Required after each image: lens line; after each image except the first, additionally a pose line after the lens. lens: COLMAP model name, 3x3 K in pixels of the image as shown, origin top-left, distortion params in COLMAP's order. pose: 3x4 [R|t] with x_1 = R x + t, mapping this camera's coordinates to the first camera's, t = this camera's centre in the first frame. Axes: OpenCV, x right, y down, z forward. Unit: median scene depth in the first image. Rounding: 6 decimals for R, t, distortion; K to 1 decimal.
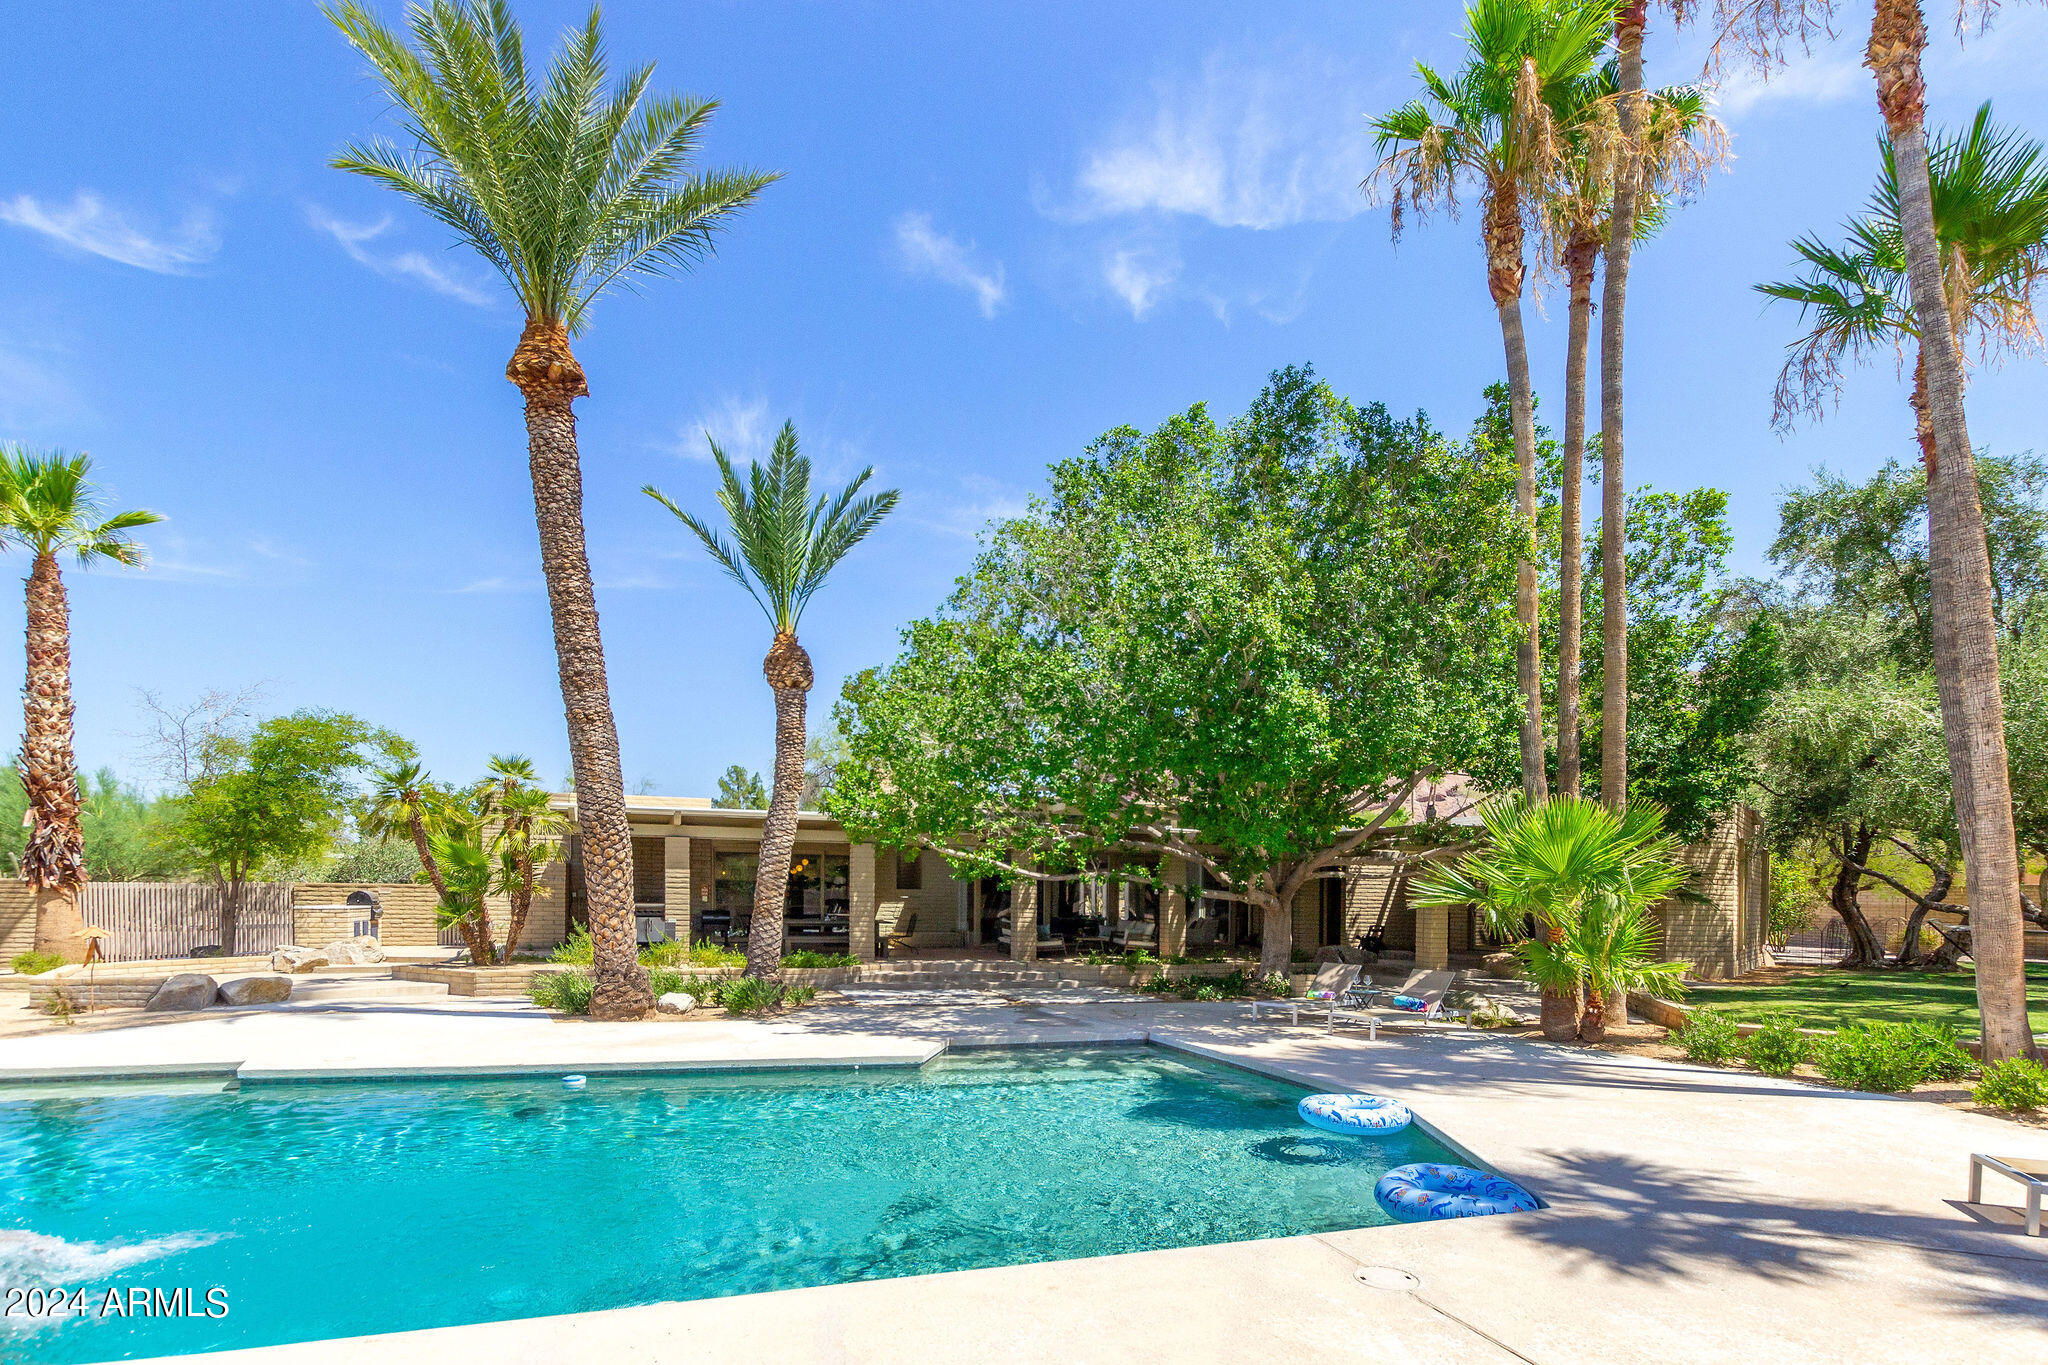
lens RADIAL K [[973.6, 0, 1024.0], [0, 973.6, 682.5], [0, 0, 1]] dist [-0.000415, -0.000784]
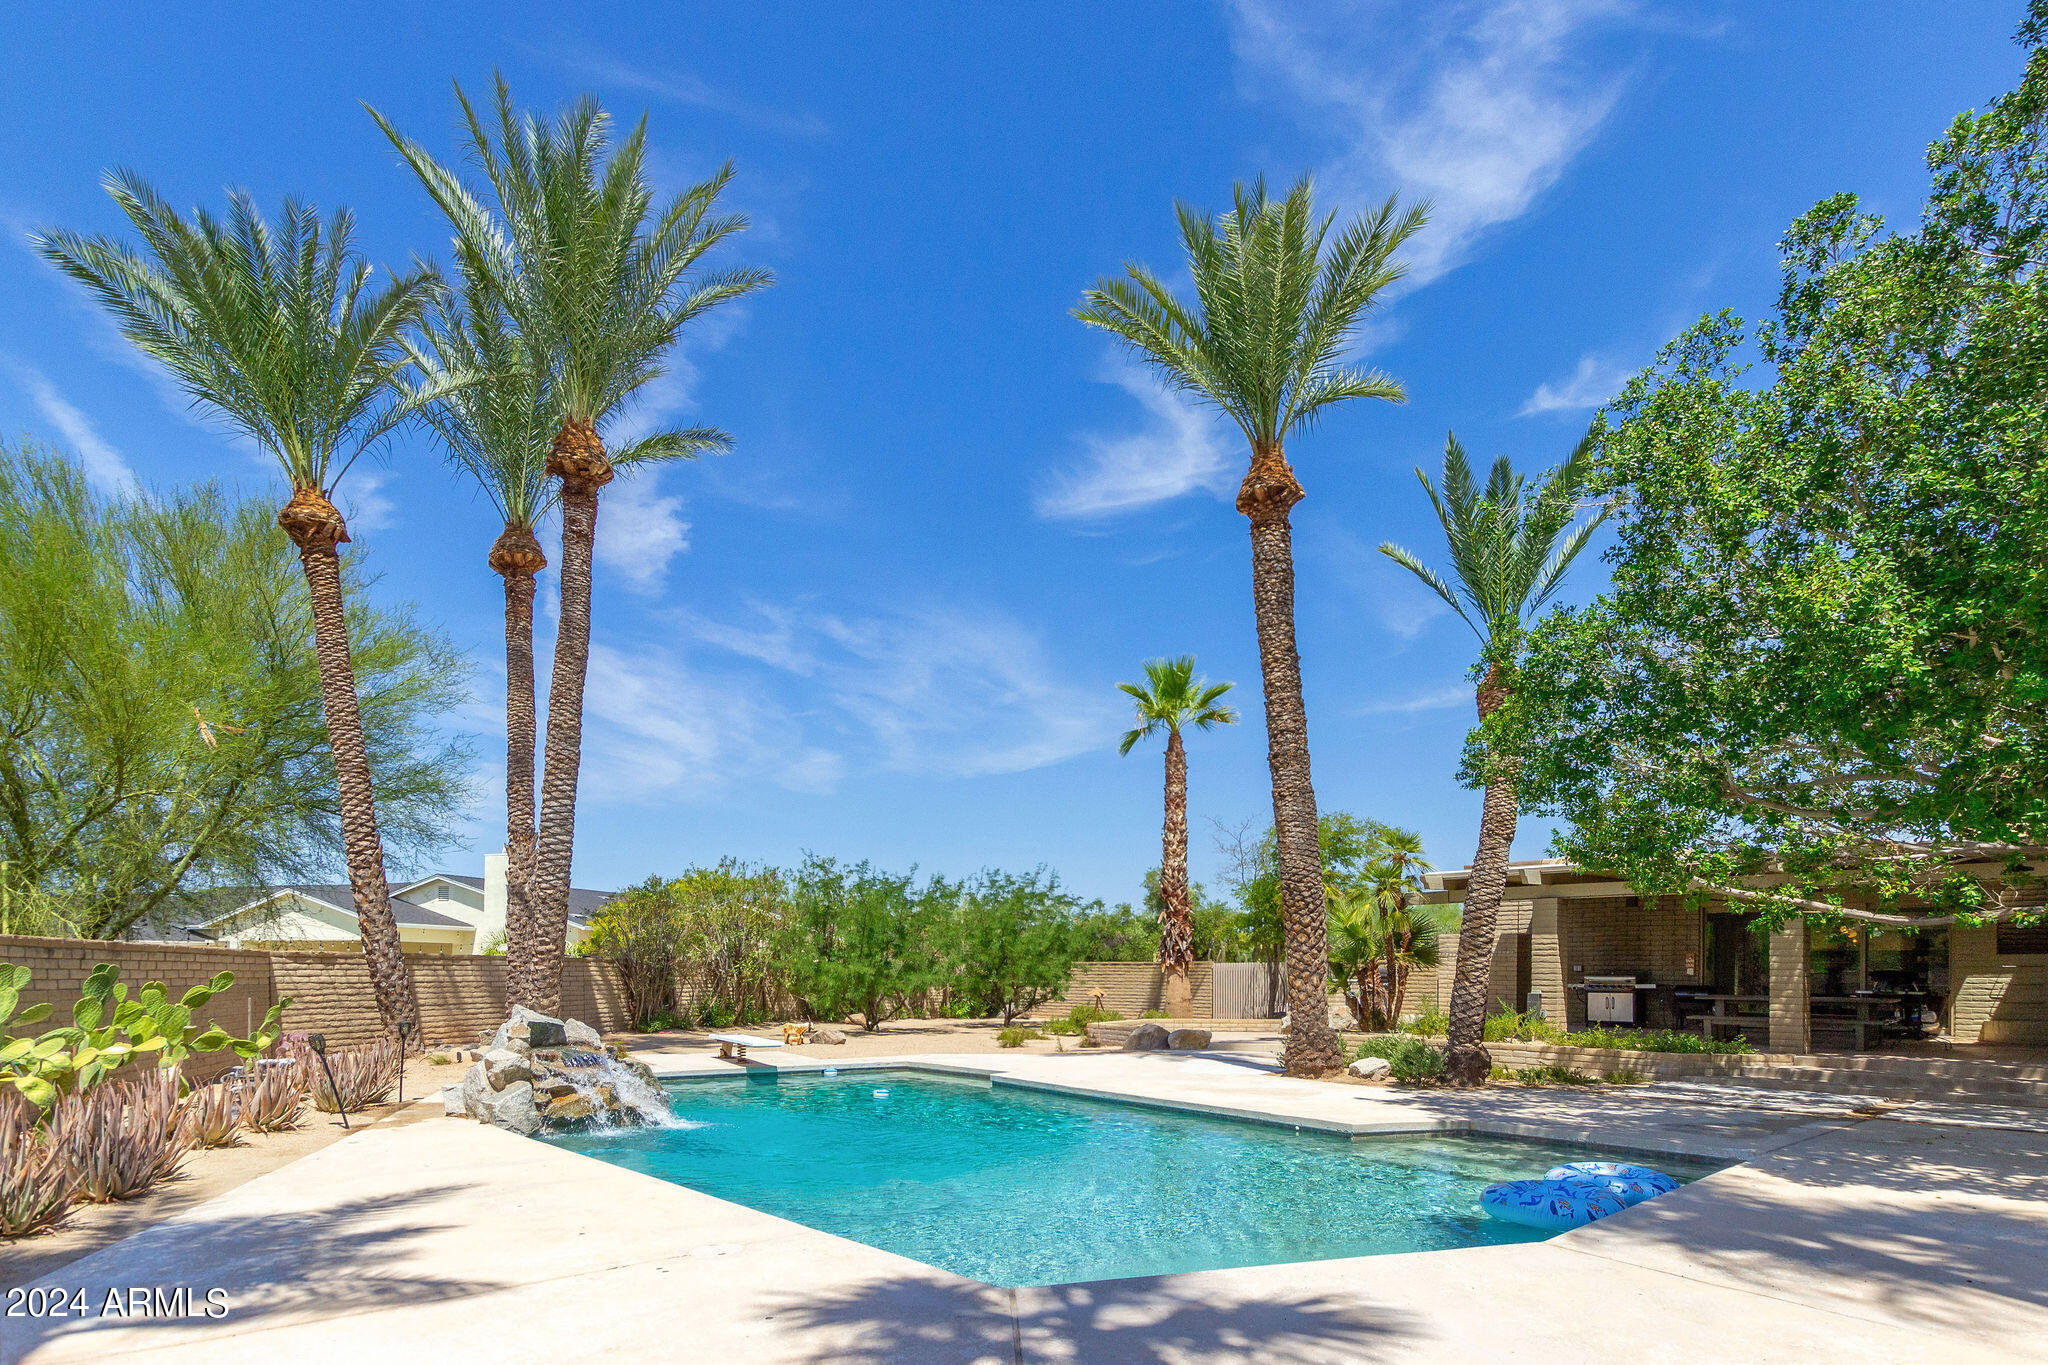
lens RADIAL K [[1035.4, 0, 1024.0], [0, 1035.4, 682.5], [0, 0, 1]] dist [0.001602, 0.000265]
pose [[0.426826, -0.252131, -0.868476, 0.299691], [0.192685, 0.963651, -0.185063, 0.047544], [0.883568, -0.088352, 0.459893, 0.143545]]
